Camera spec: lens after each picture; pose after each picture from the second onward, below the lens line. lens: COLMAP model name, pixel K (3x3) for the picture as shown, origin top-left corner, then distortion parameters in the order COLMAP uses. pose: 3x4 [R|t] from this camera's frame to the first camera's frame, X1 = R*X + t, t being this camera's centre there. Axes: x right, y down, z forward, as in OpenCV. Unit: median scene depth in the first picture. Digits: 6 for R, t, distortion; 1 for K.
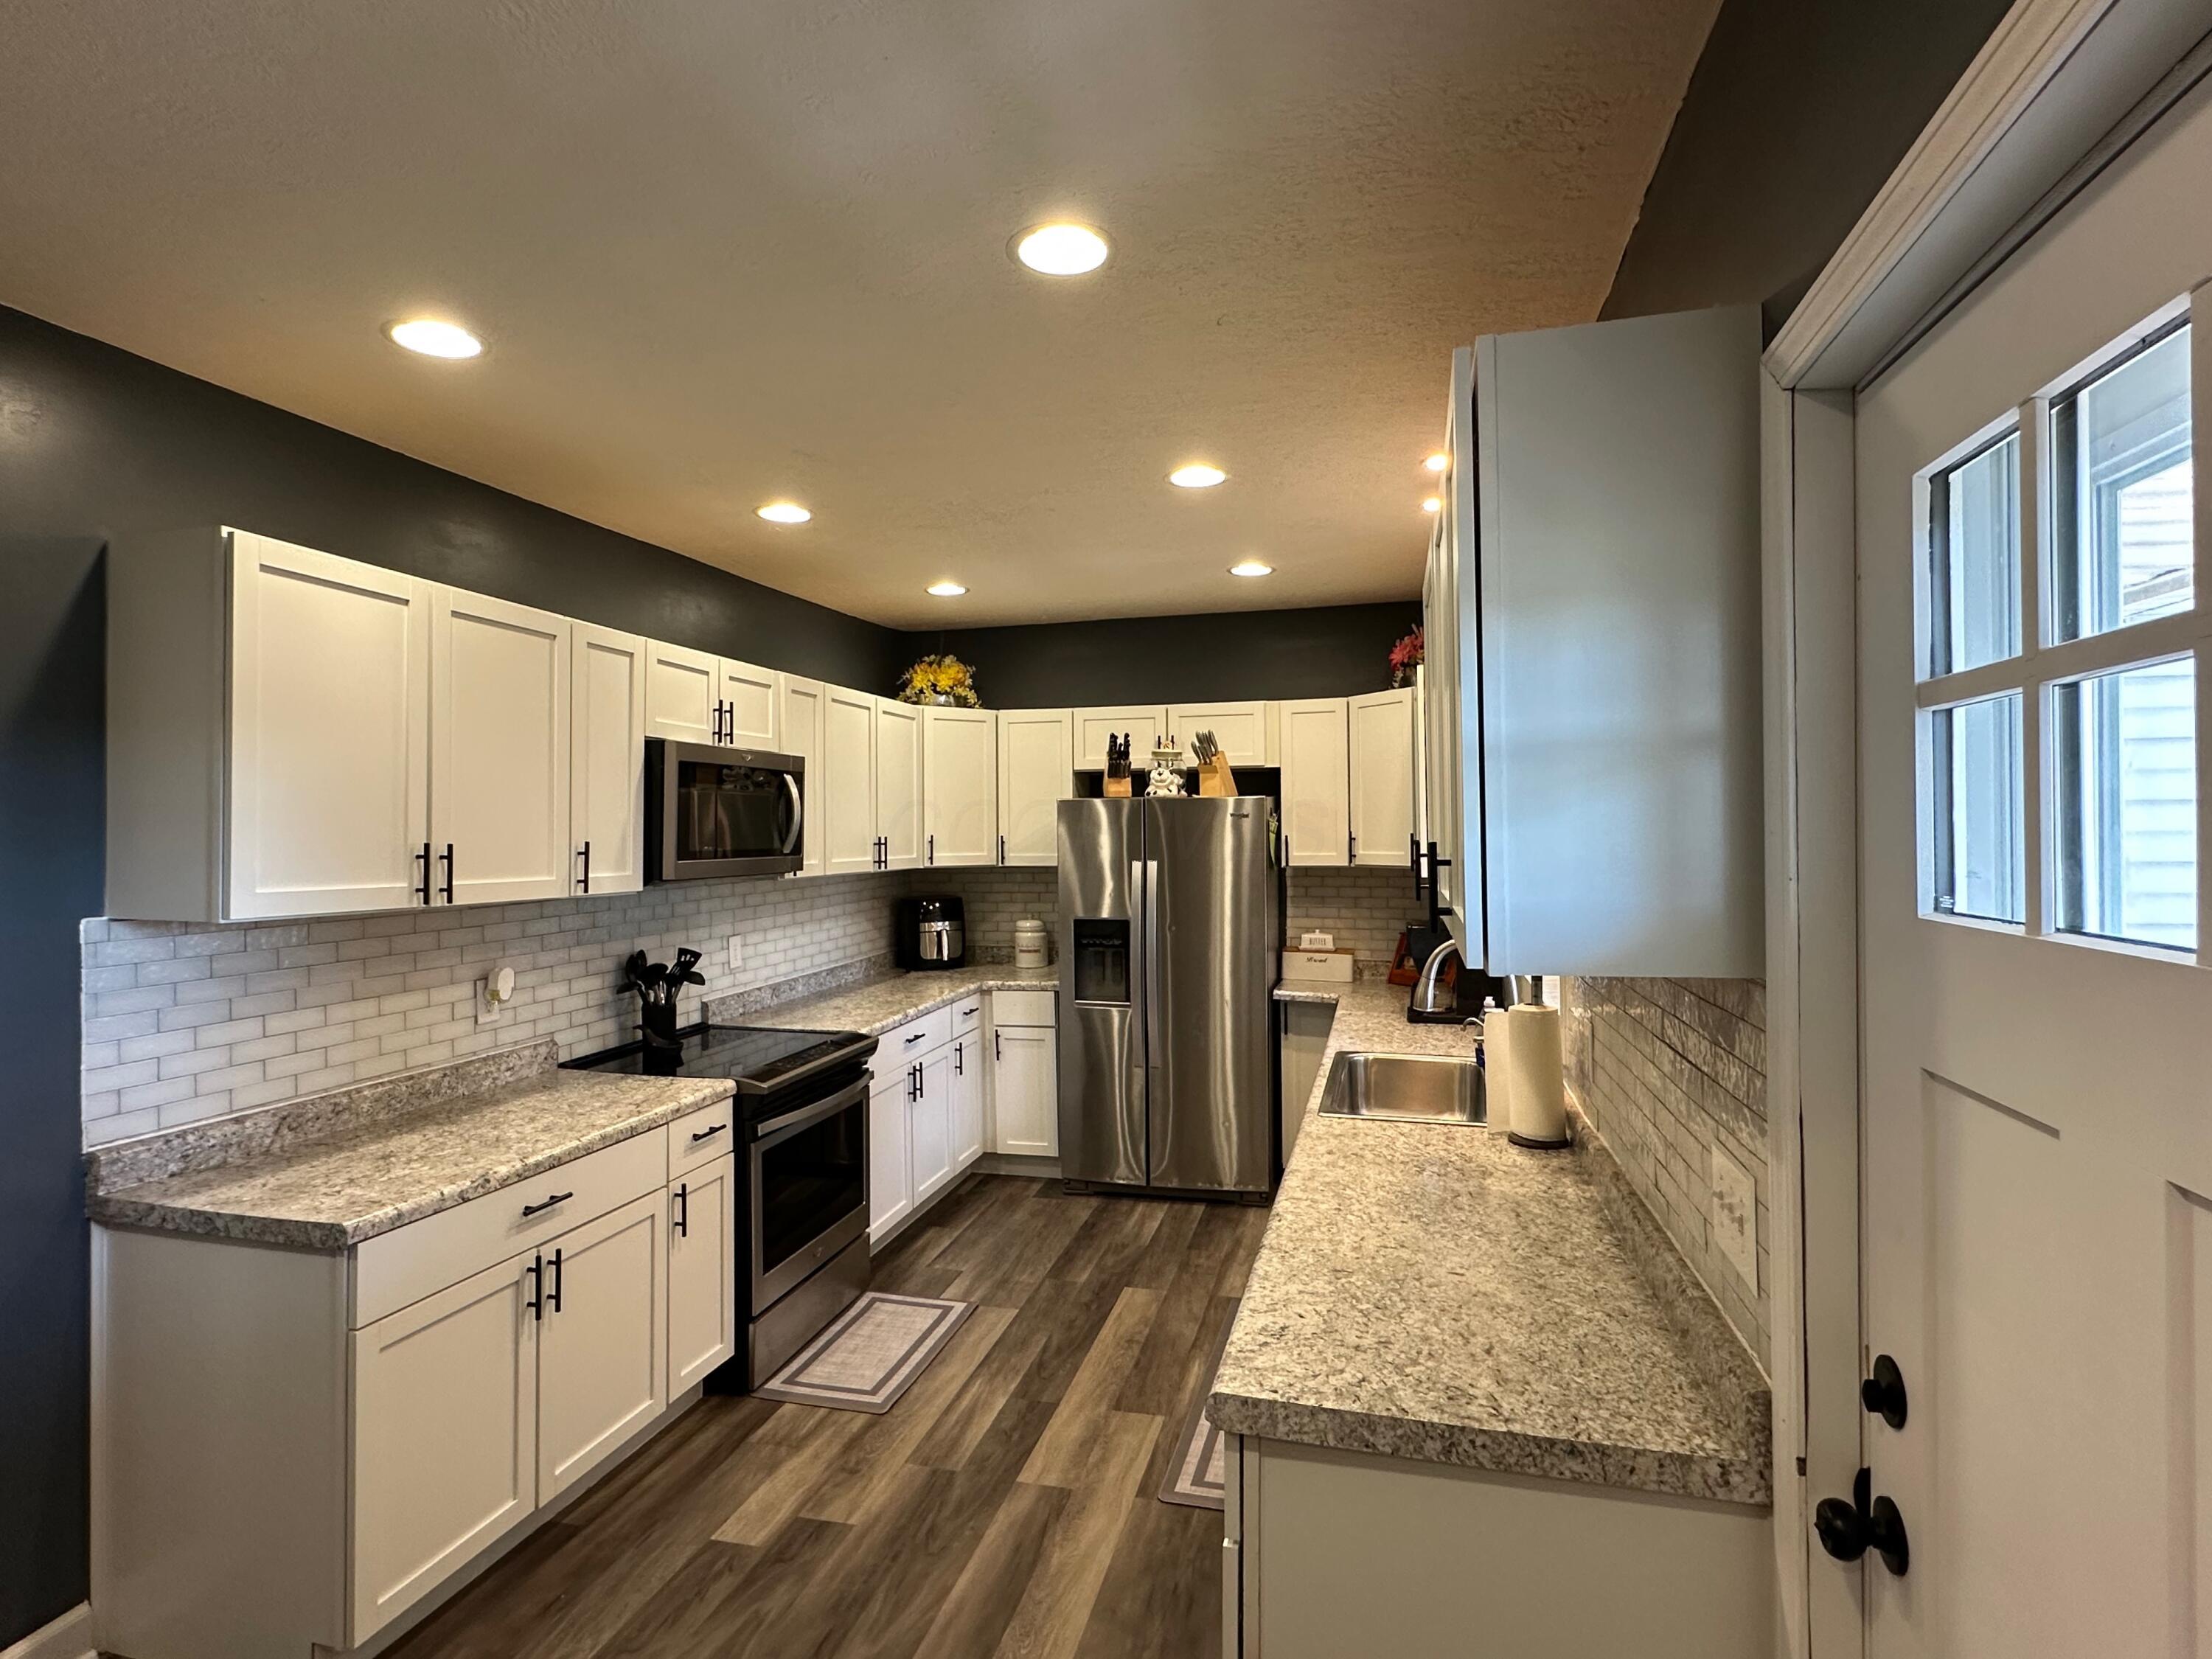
lens RADIAL K [[1138.1, 0, 1093.6], [0, 1138.1, 831.3], [0, 0, 1]] dist [-0.001777, -0.000787]
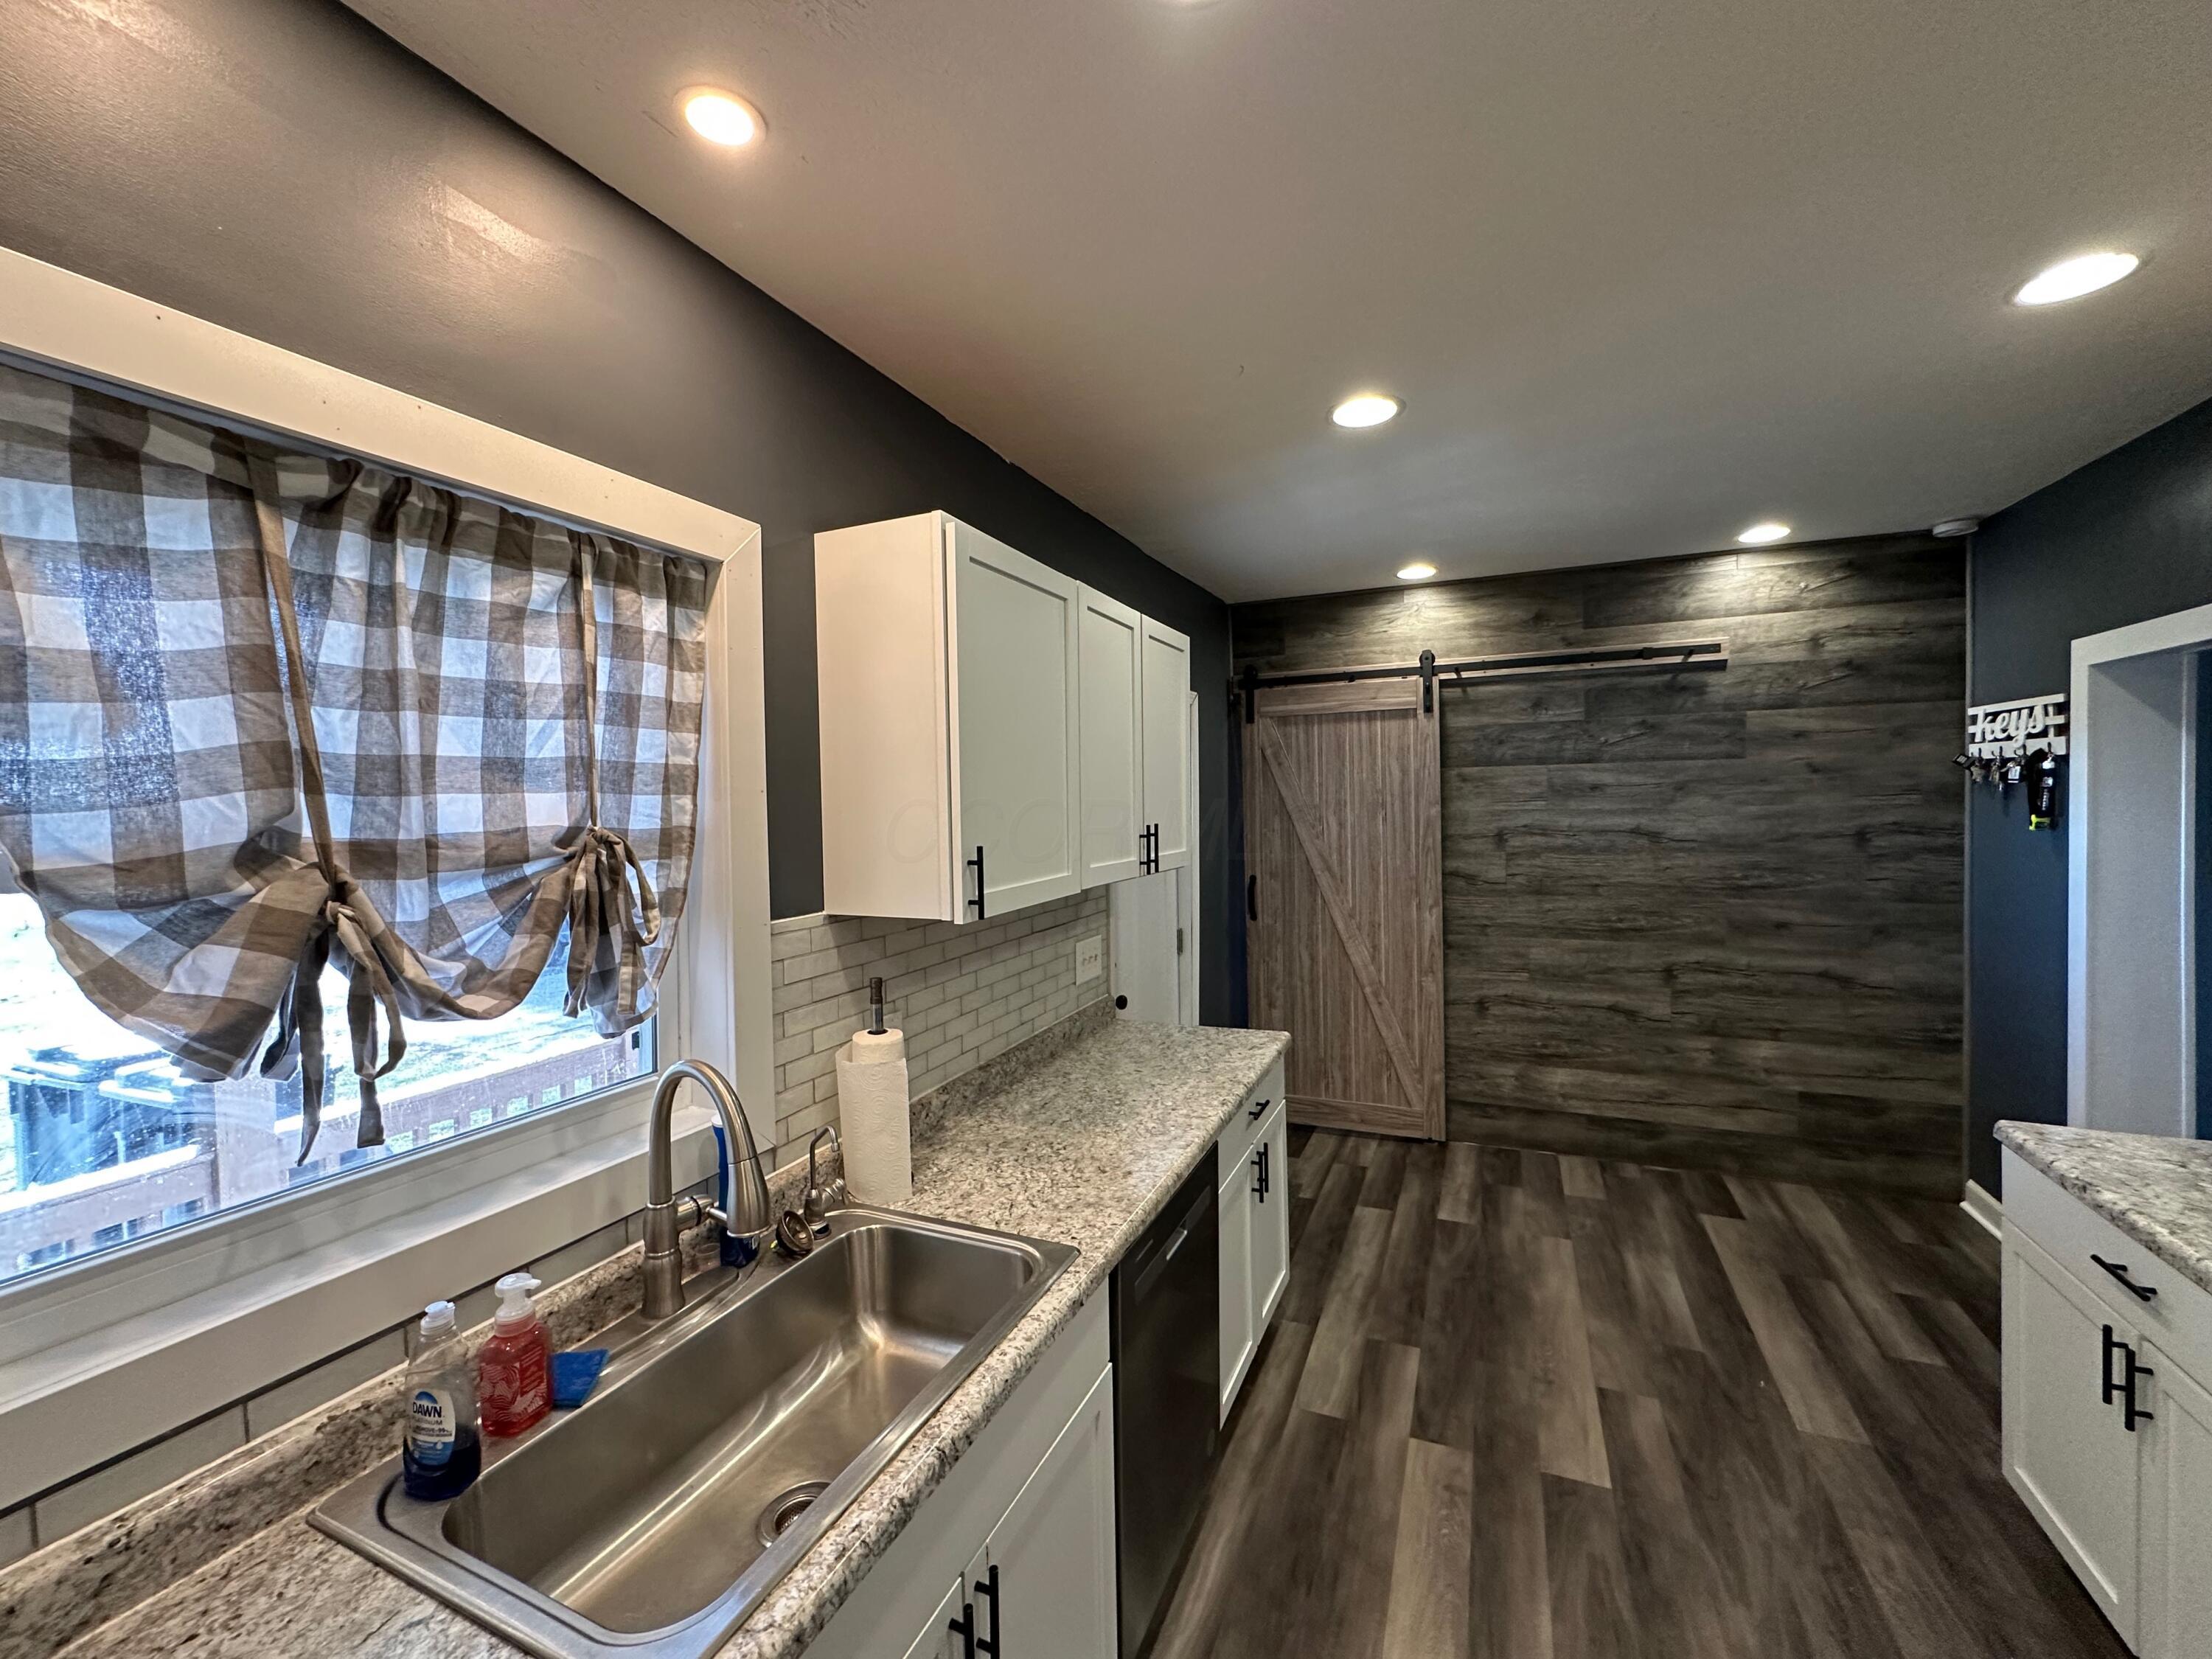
lens RADIAL K [[884.0, 0, 1102.4], [0, 884.0, 826.1], [0, 0, 1]] dist [-0.002472, 0.000209]
pose [[-0.986967, 0.025205, 0.158939, 0.084896], [0.030012, 0.999160, 0.027915, -0.016003], [-0.158102, 0.032321, -0.986894, 1.345345]]
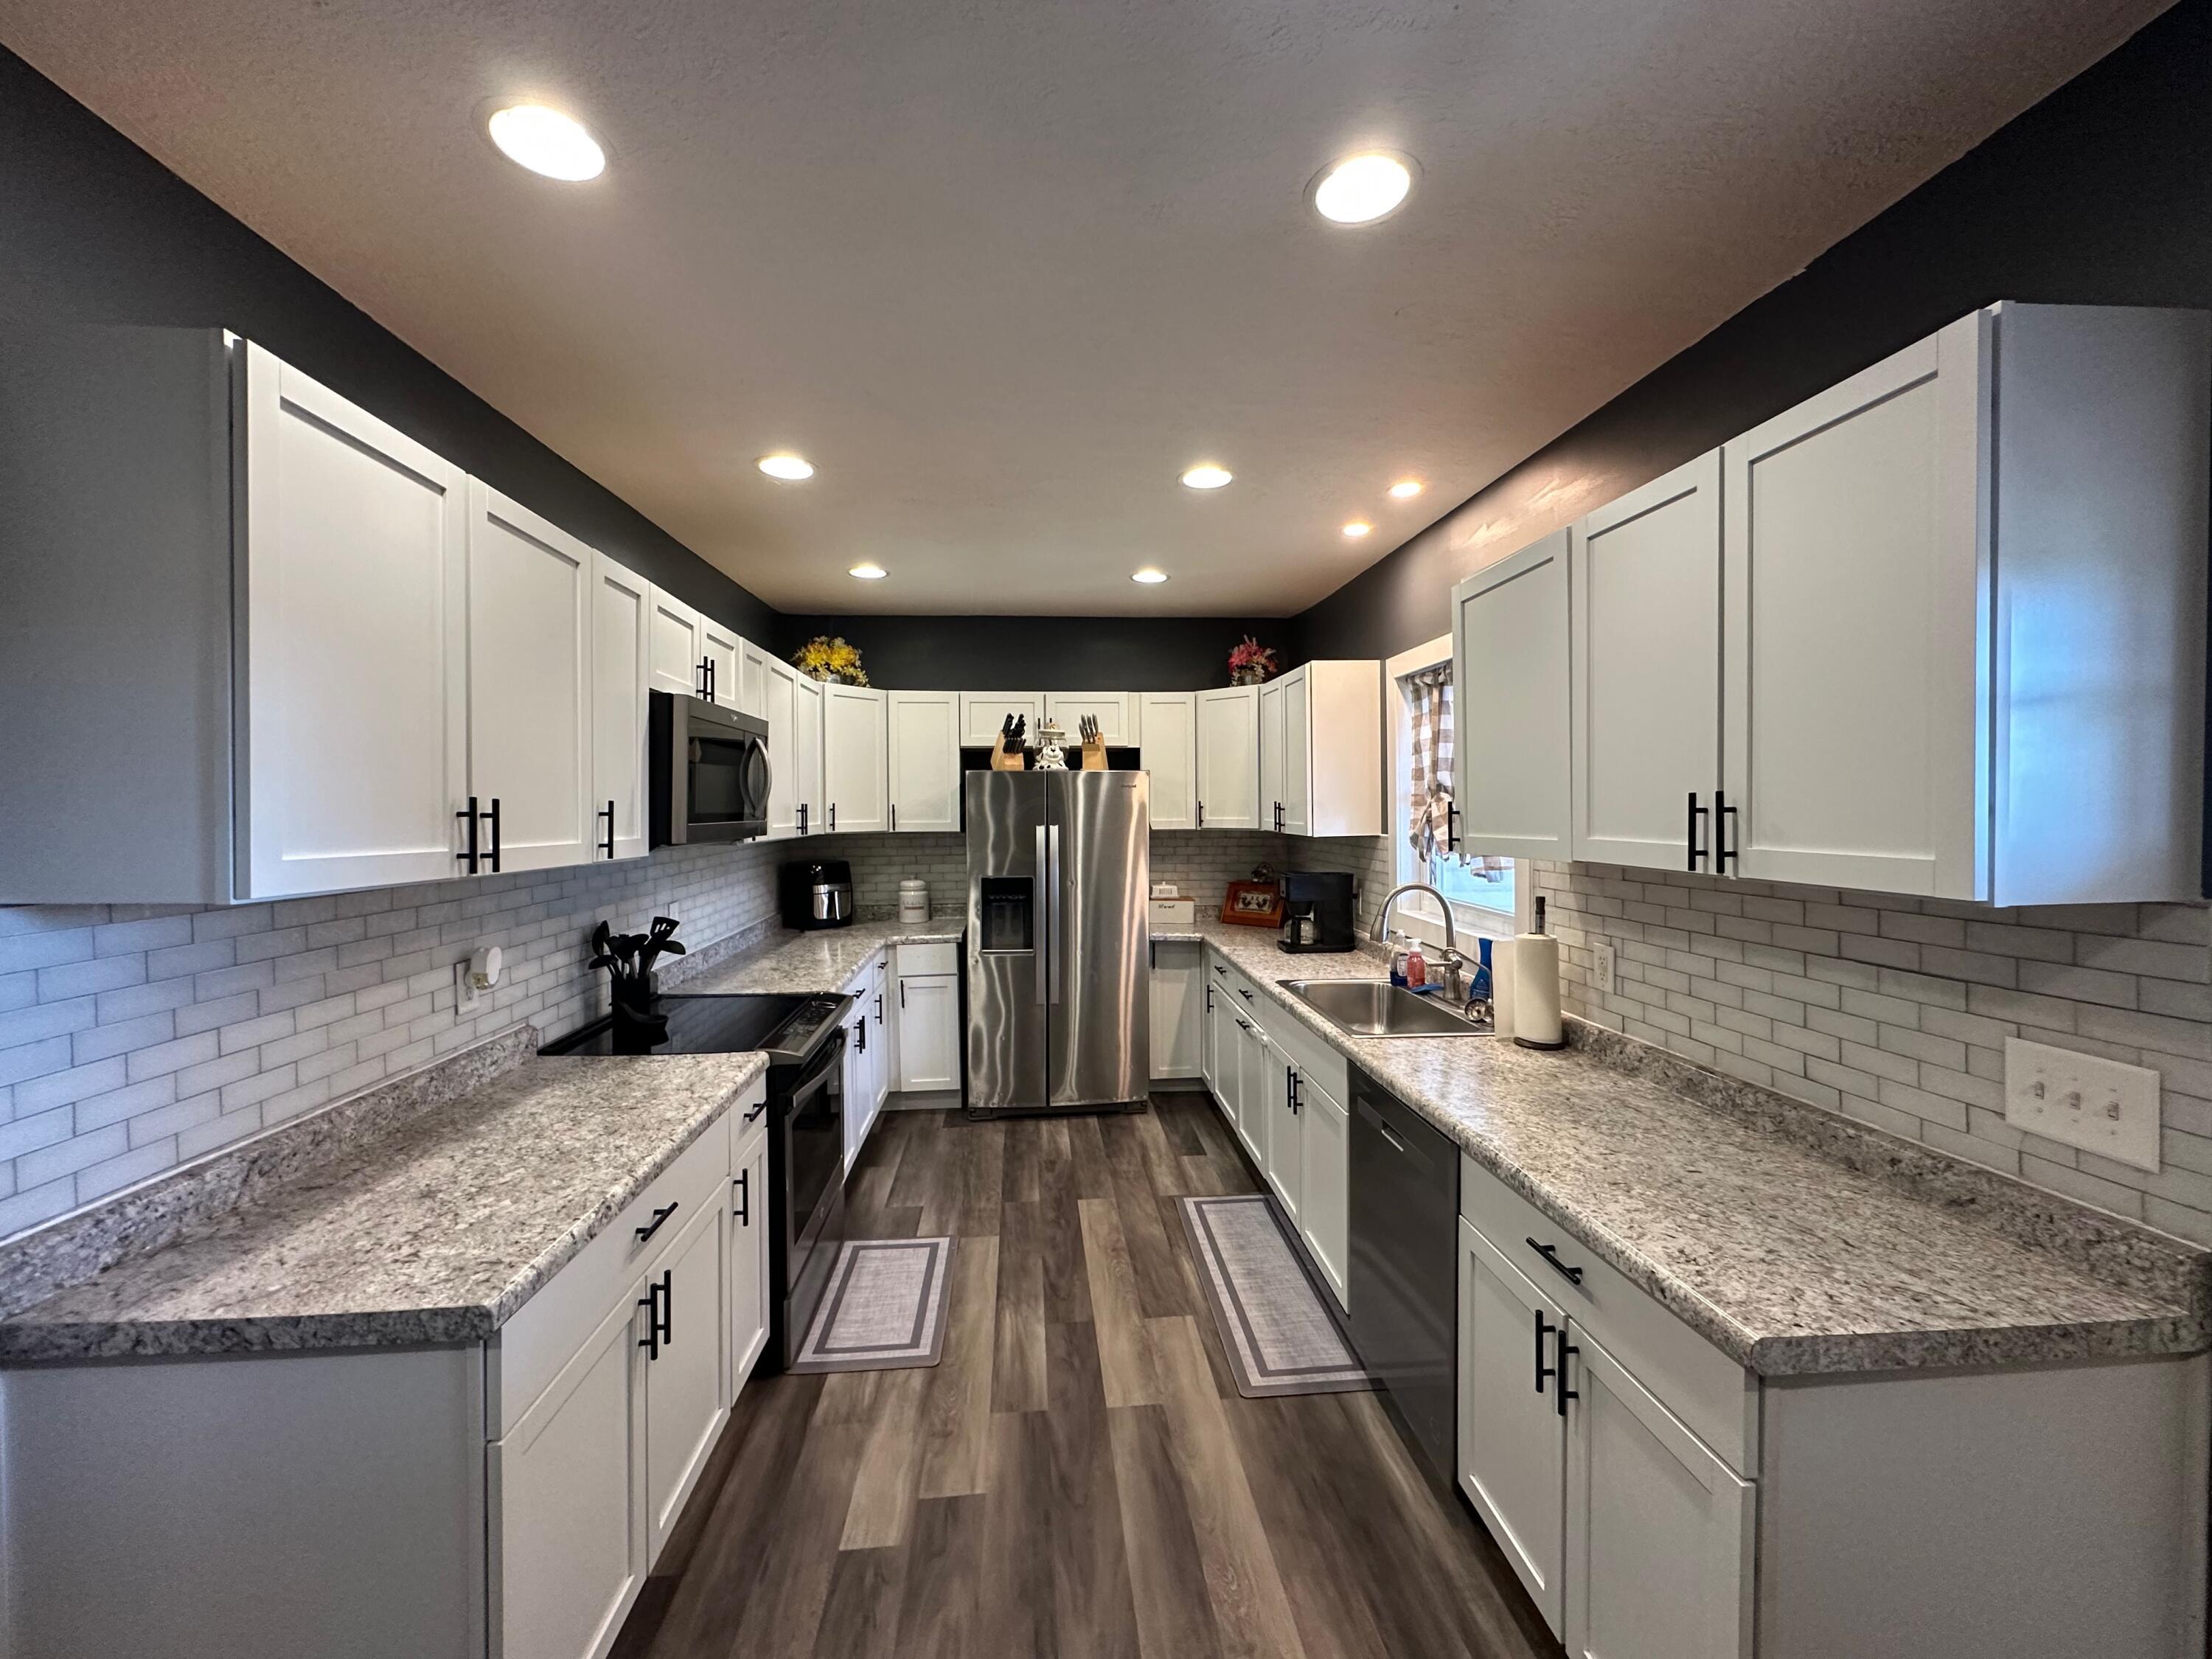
lens RADIAL K [[884.0, 0, 1102.4], [0, 884.0, 826.1], [0, 0, 1]] dist [-0.002472, 0.000209]
pose [[0.941689, -0.005841, 0.336435, -0.307303], [-0.000350, 0.999832, 0.018338, 0.015545], [-0.336485, -0.017387, 0.941528, 0.214416]]
